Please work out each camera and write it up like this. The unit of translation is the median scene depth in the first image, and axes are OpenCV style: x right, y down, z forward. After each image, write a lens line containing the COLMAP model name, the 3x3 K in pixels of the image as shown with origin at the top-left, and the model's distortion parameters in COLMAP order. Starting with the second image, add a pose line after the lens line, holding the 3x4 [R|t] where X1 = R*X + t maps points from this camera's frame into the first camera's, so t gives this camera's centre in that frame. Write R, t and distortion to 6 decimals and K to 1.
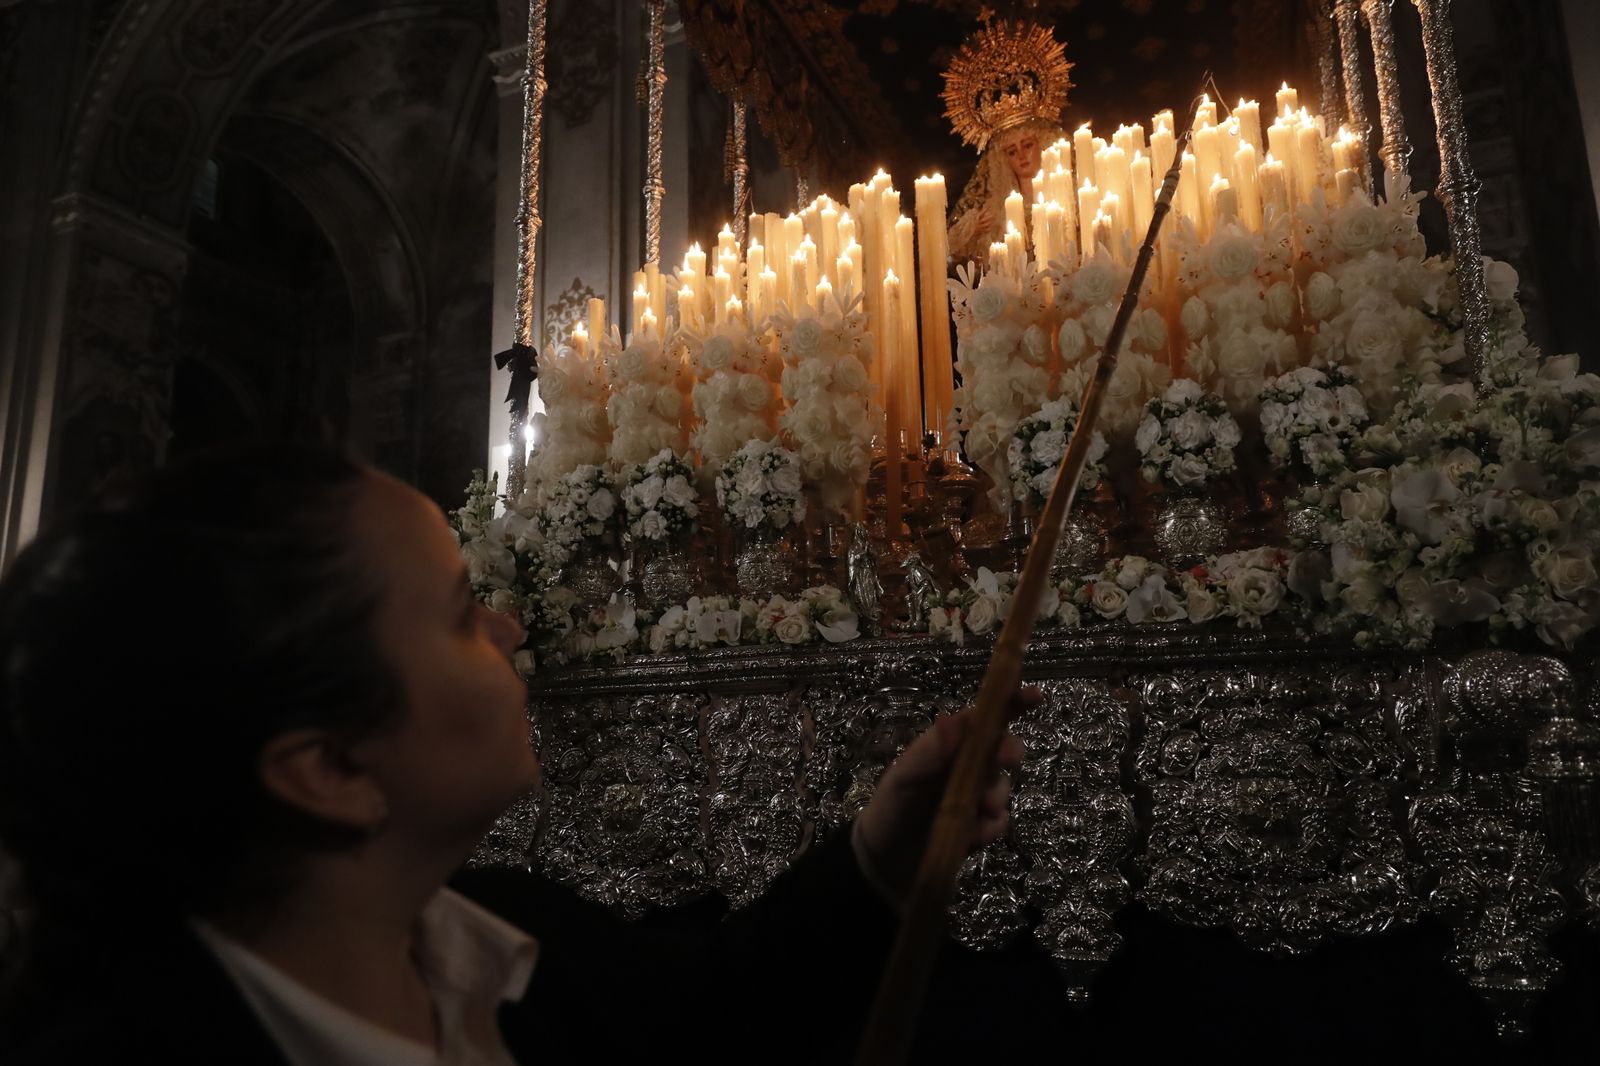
lens RADIAL K [[1076.1, 0, 774.8], [0, 1076.1, 540.0], [0, 0, 1]] dist [-0.011510, 0.005544]
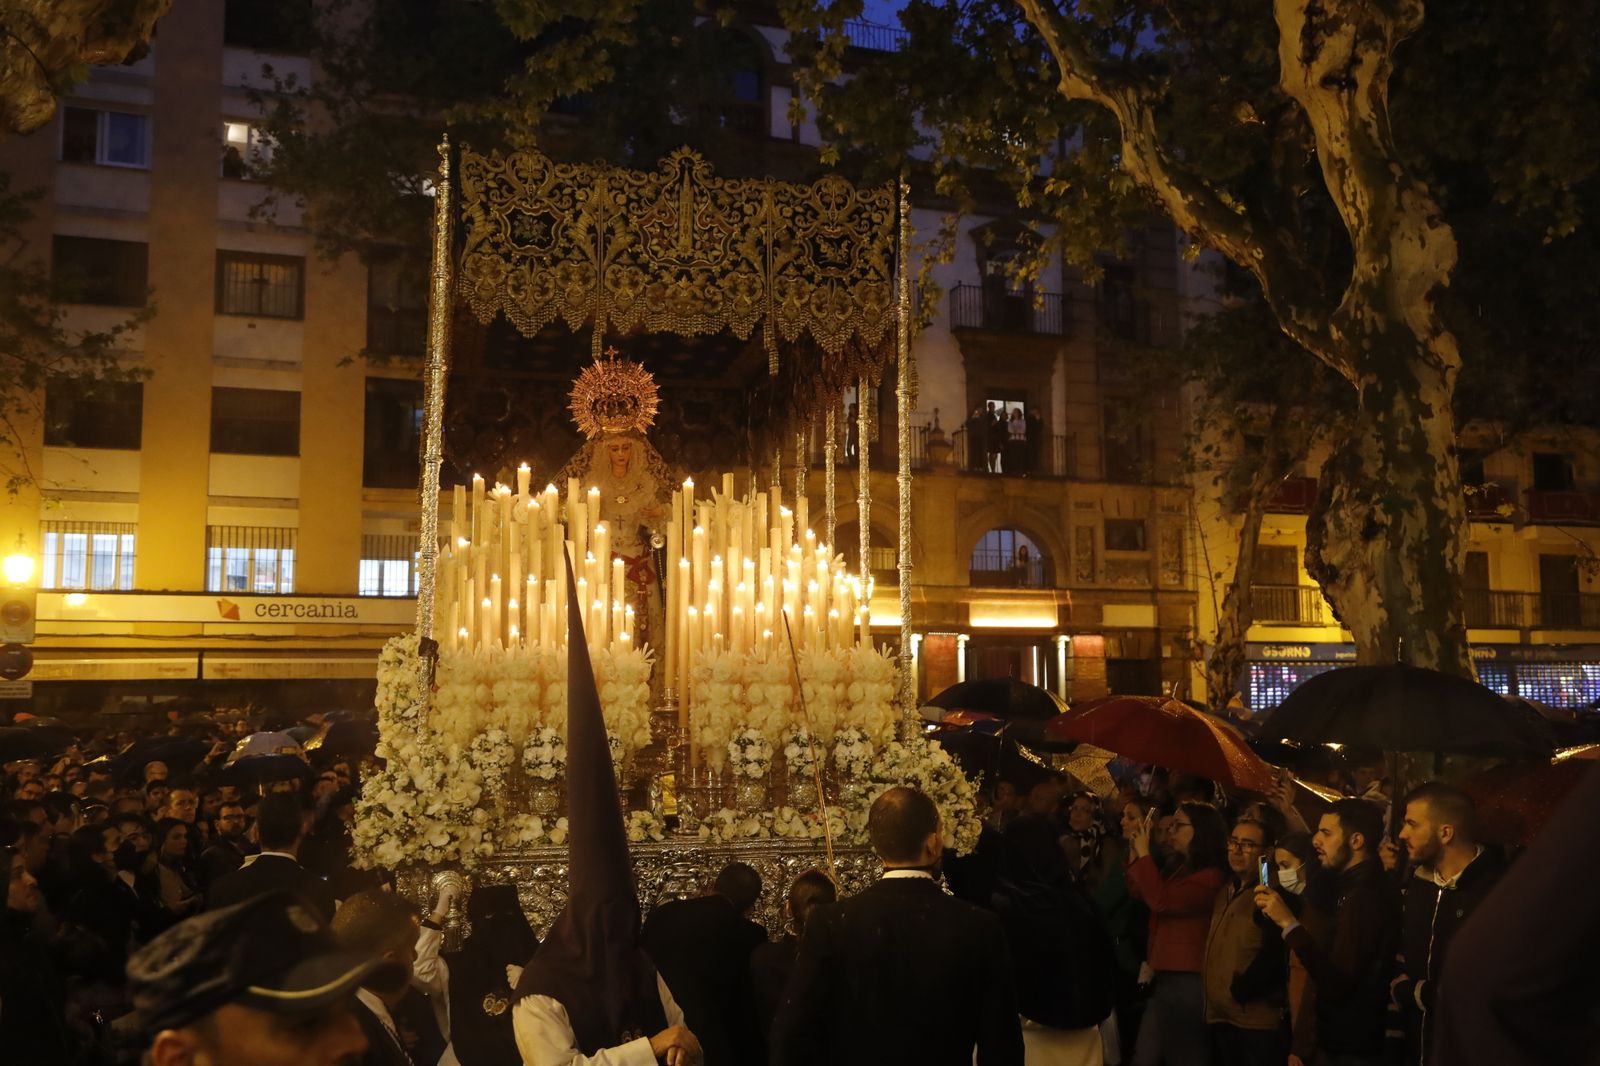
lens RADIAL K [[1667.1, 0, 751.2], [0, 1667.1, 515.1], [0, 0, 1]] dist [0.071218, 0.000000]
pose [[0.792865, 0.095911, 0.601802, -1.982069], [-0.117378, 0.993081, -0.003626, -0.594838], [-0.597986, -0.067764, 0.798637, -1.822122]]
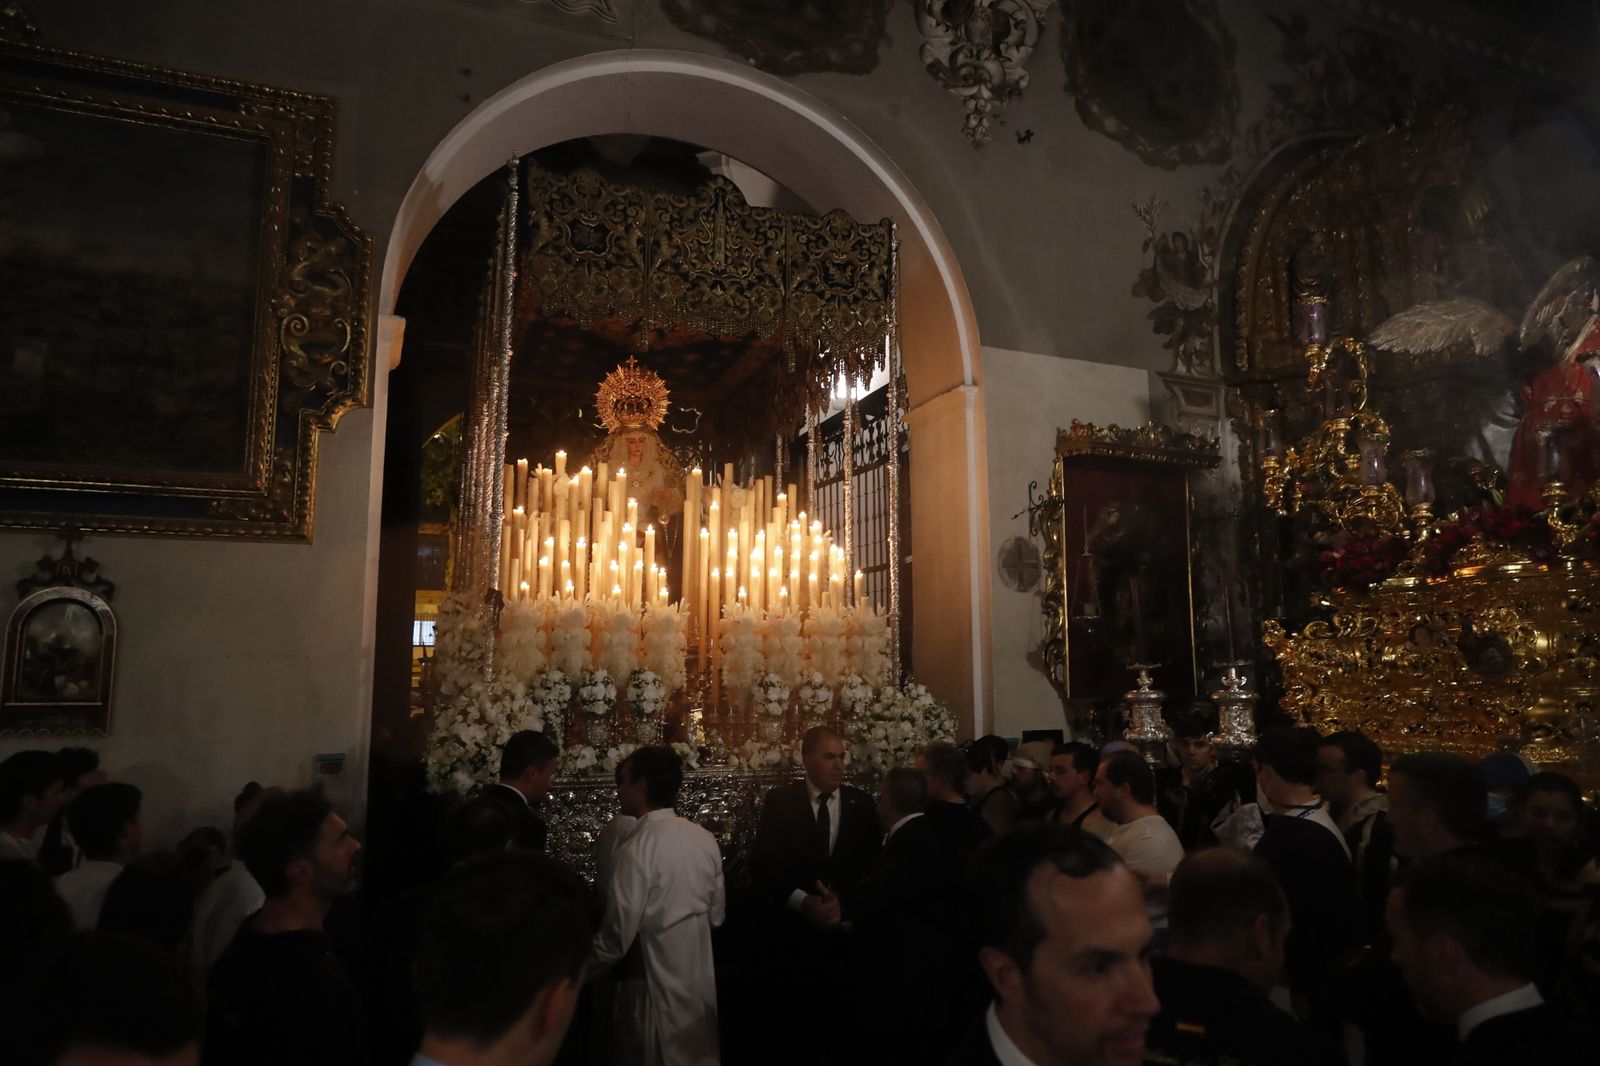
lens RADIAL K [[1159.4, 0, 776.2], [0, 1159.4, 539.2], [0, 0, 1]] dist [-0.003715, -0.002060]
pose [[0.709414, 0.113483, 0.695596, -1.827343], [-0.141705, 0.989764, -0.016954, -0.432063], [-0.690399, -0.086542, 0.718233, -1.033447]]
